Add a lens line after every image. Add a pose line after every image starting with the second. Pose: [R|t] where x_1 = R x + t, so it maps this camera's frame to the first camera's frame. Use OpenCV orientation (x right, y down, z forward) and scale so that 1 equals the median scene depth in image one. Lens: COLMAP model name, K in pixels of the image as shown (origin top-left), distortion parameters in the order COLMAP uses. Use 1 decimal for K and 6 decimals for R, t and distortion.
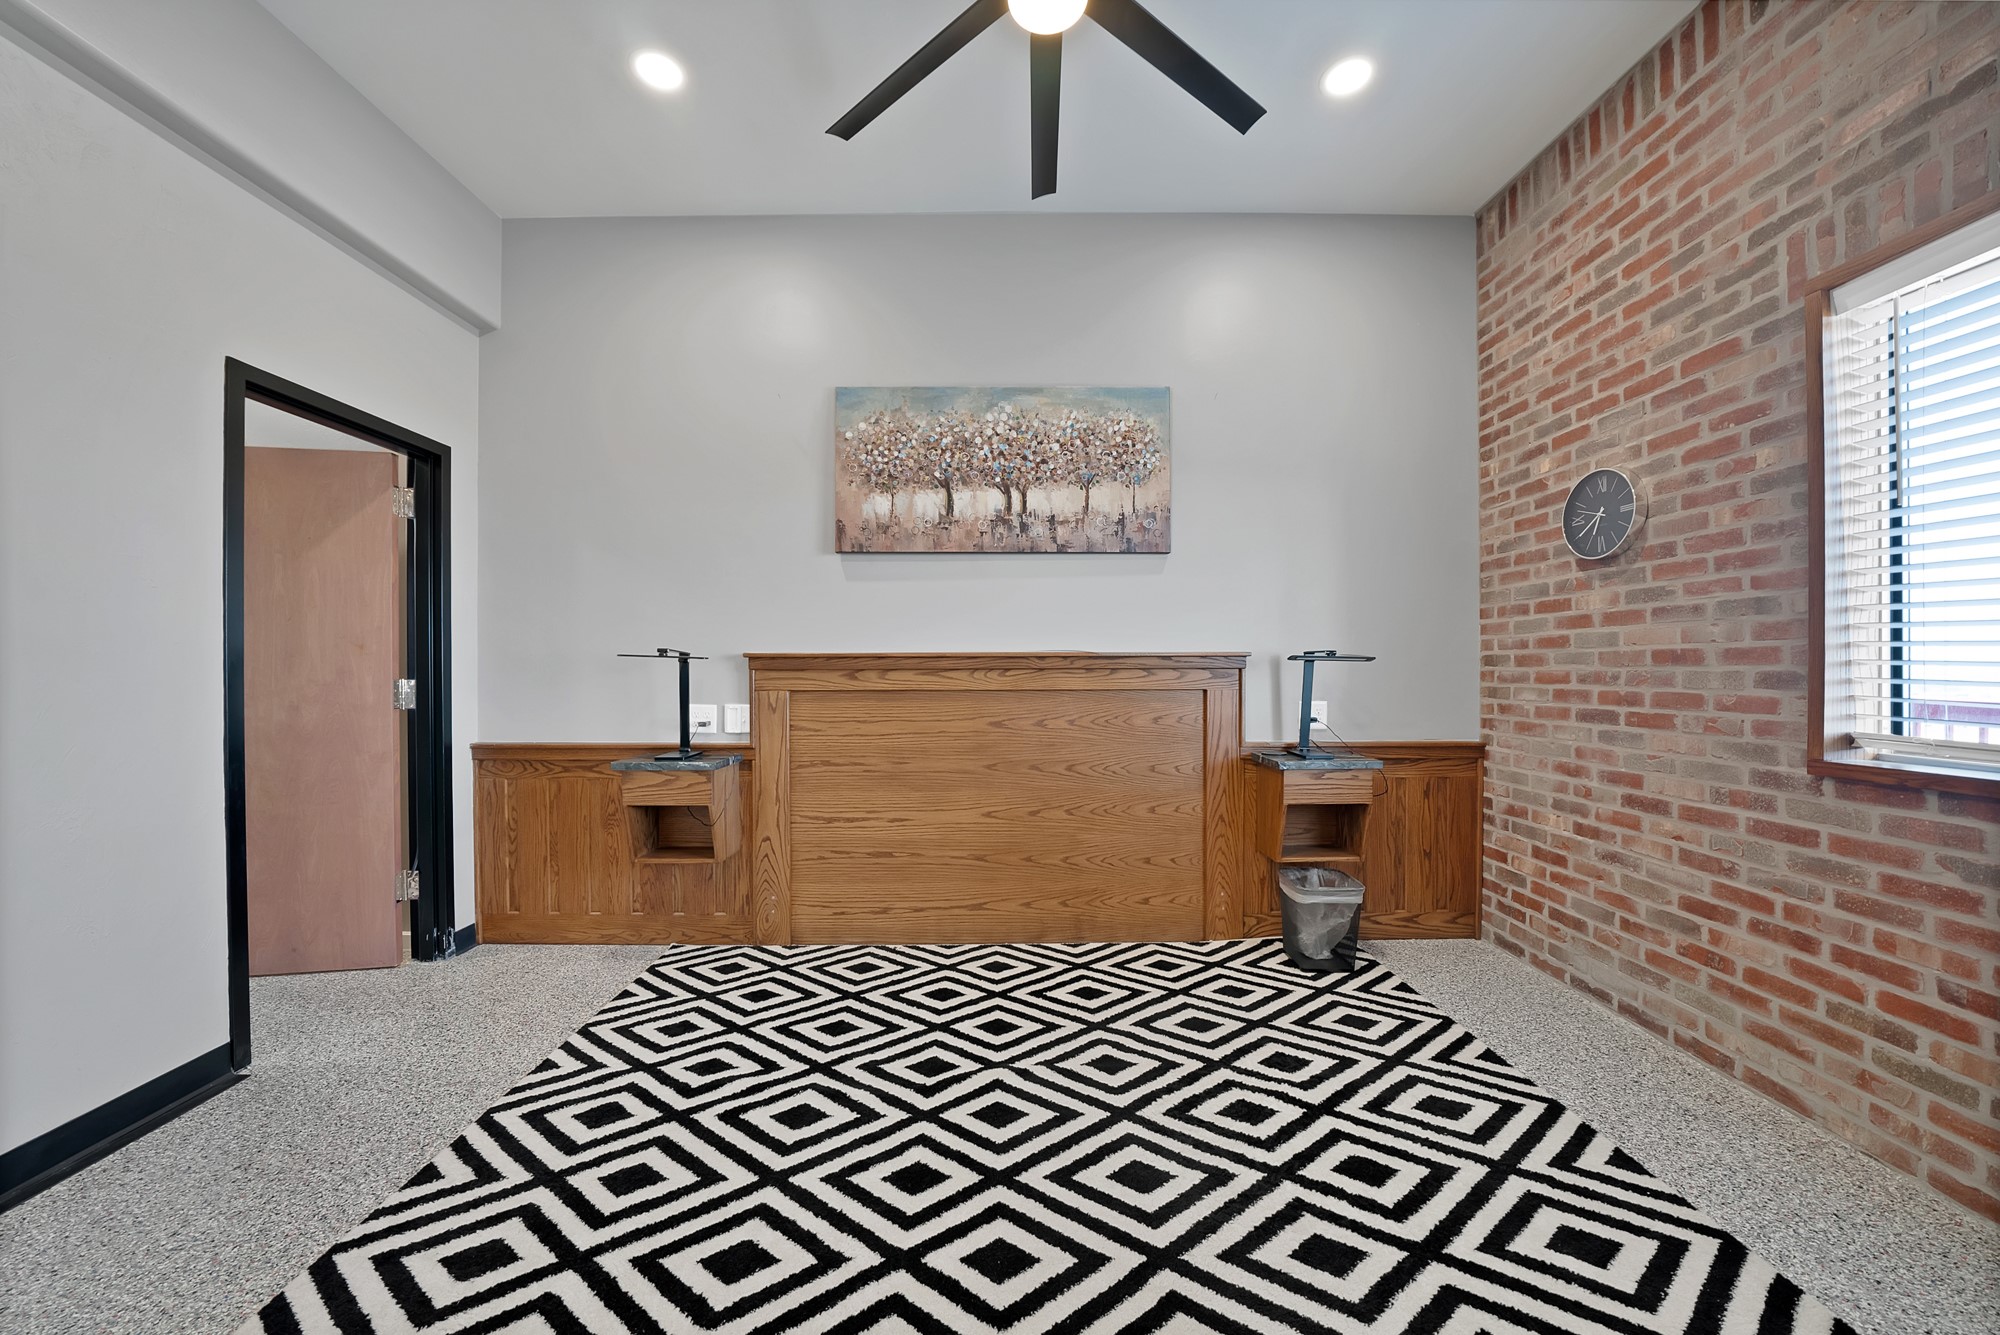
lens RADIAL K [[720.2, 0, 1007.0], [0, 720.2, 675.4], [0, 0, 1]] dist [-0.026755, 0.003143]
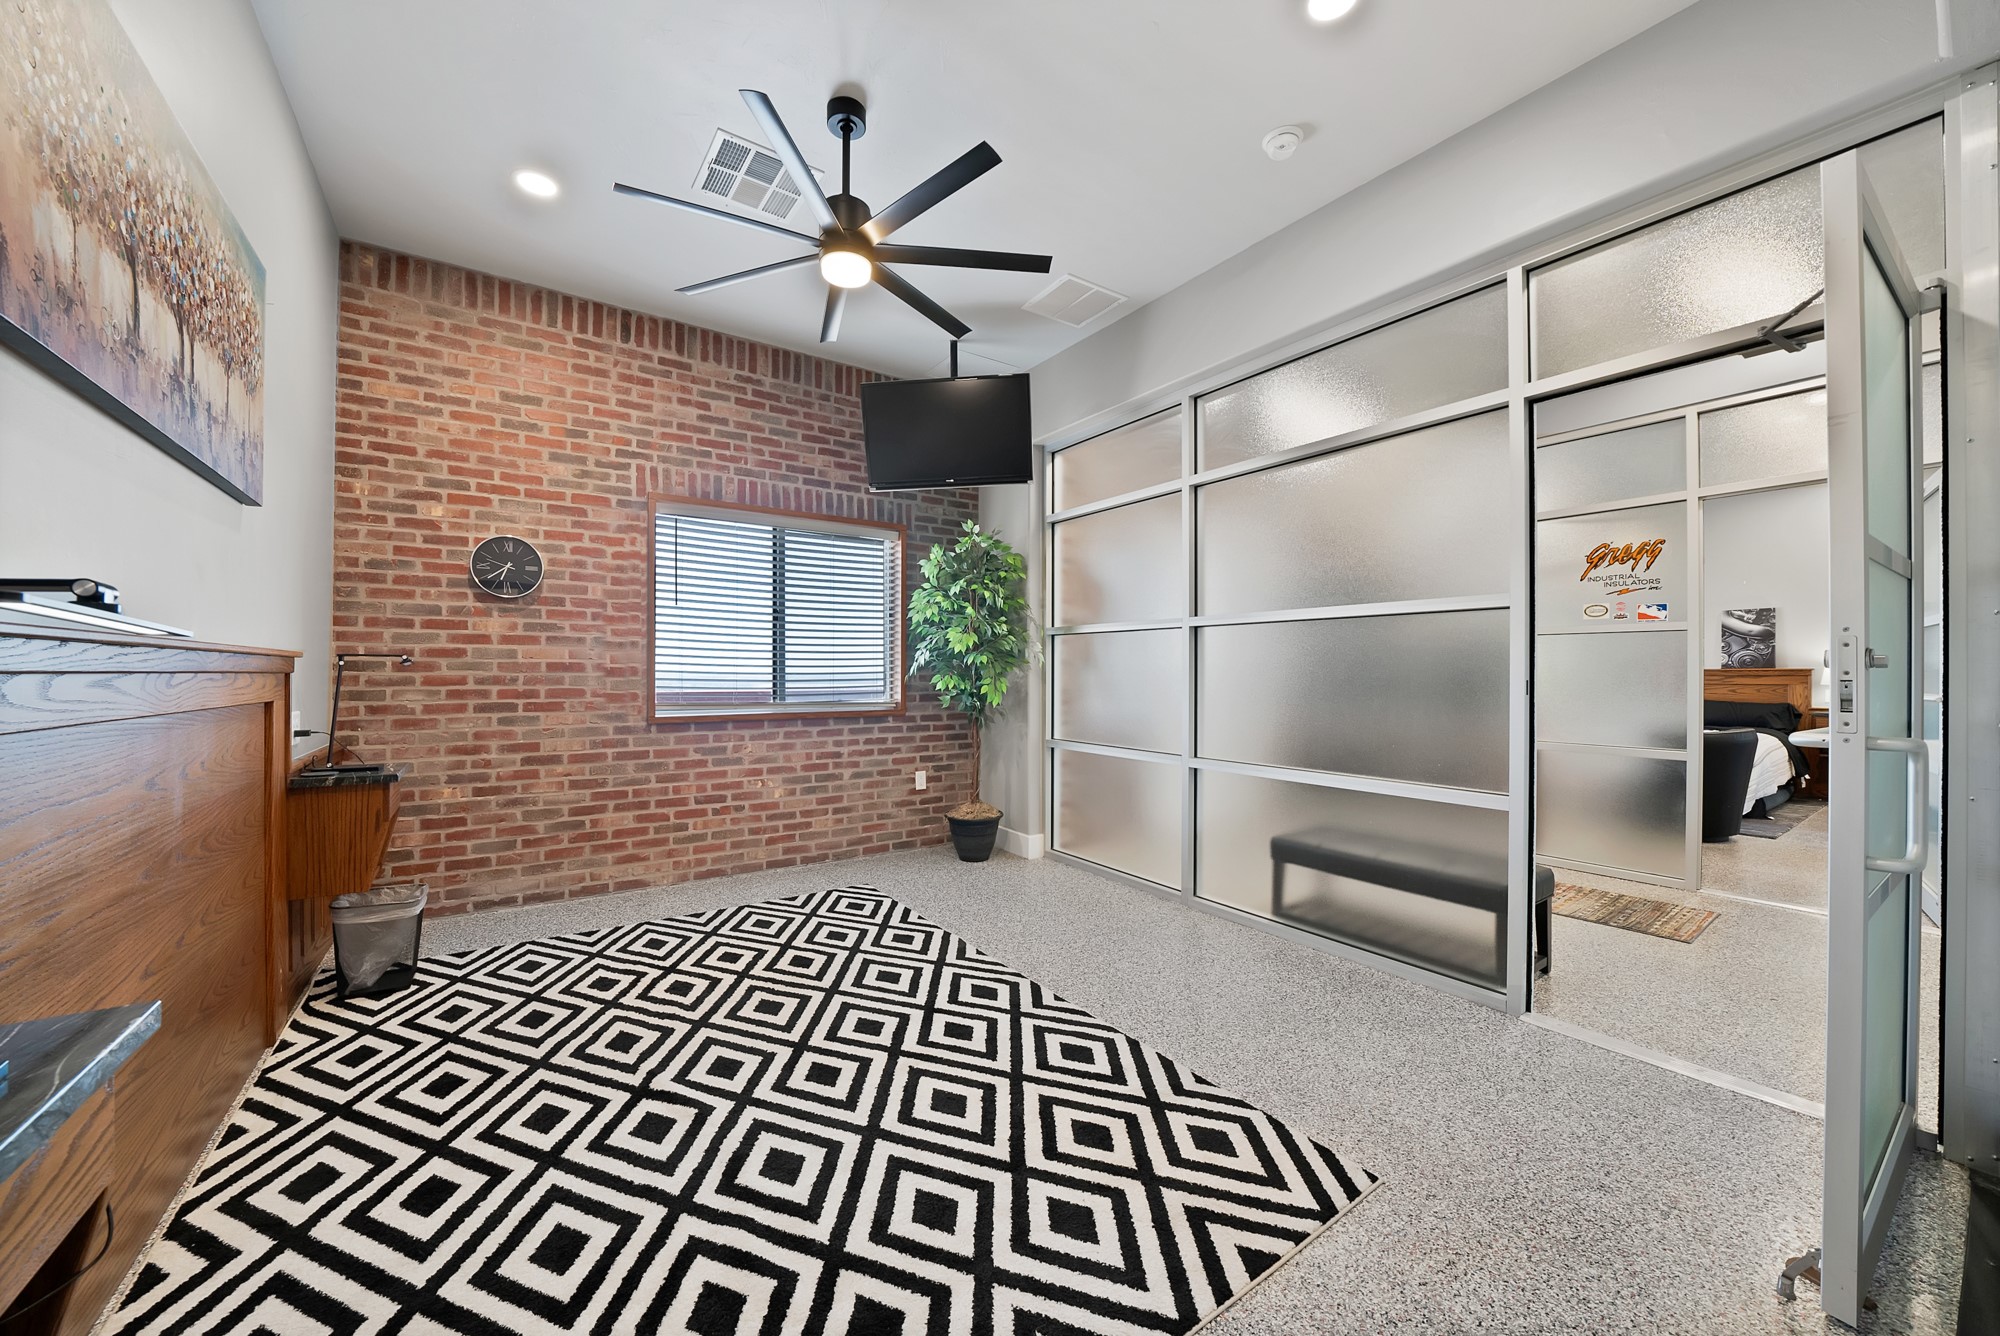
lens RADIAL K [[720.2, 0, 985.2], [0, 720.2, 674.8], [0, 0, 1]] dist [-0.026755, 0.003143]
pose [[-0.542582, 0.000383, 0.840003, -0.852660], [0.007133, 0.999966, 0.004152, -0.006236], [-0.839973, 0.008244, -0.542566, 0.910086]]
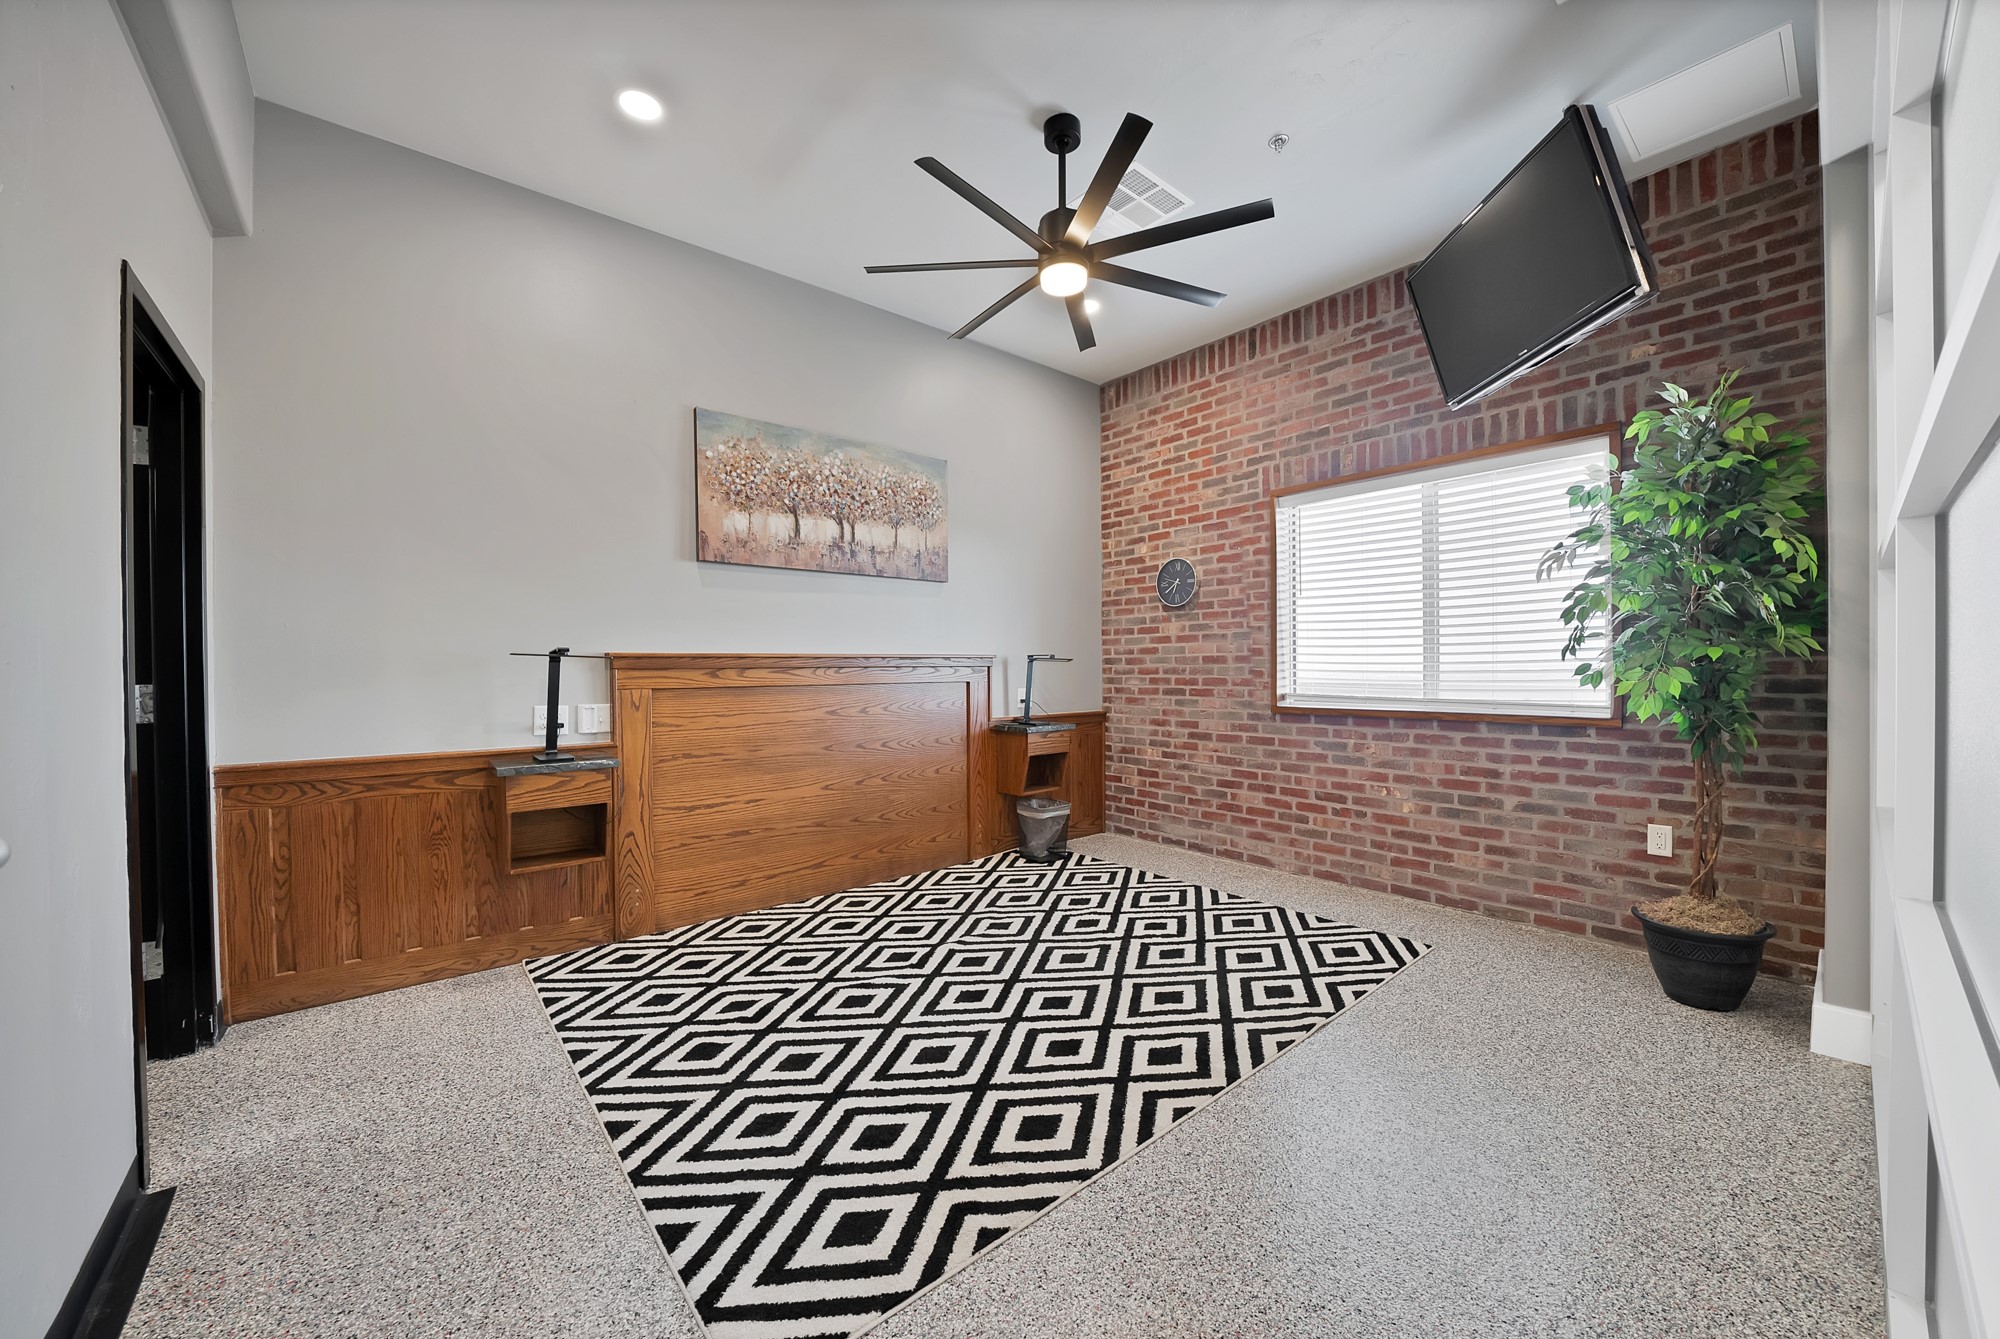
lens RADIAL K [[720.2, 0, 1012.6], [0, 720.2, 682.4], [0, 0, 1]] dist [-0.026755, 0.003143]
pose [[0.765953, -0.016341, 0.642688, -0.657483], [0.011145, 0.999864, 0.012139, 0.005913], [-0.642800, -0.002135, 0.766031, -0.153194]]
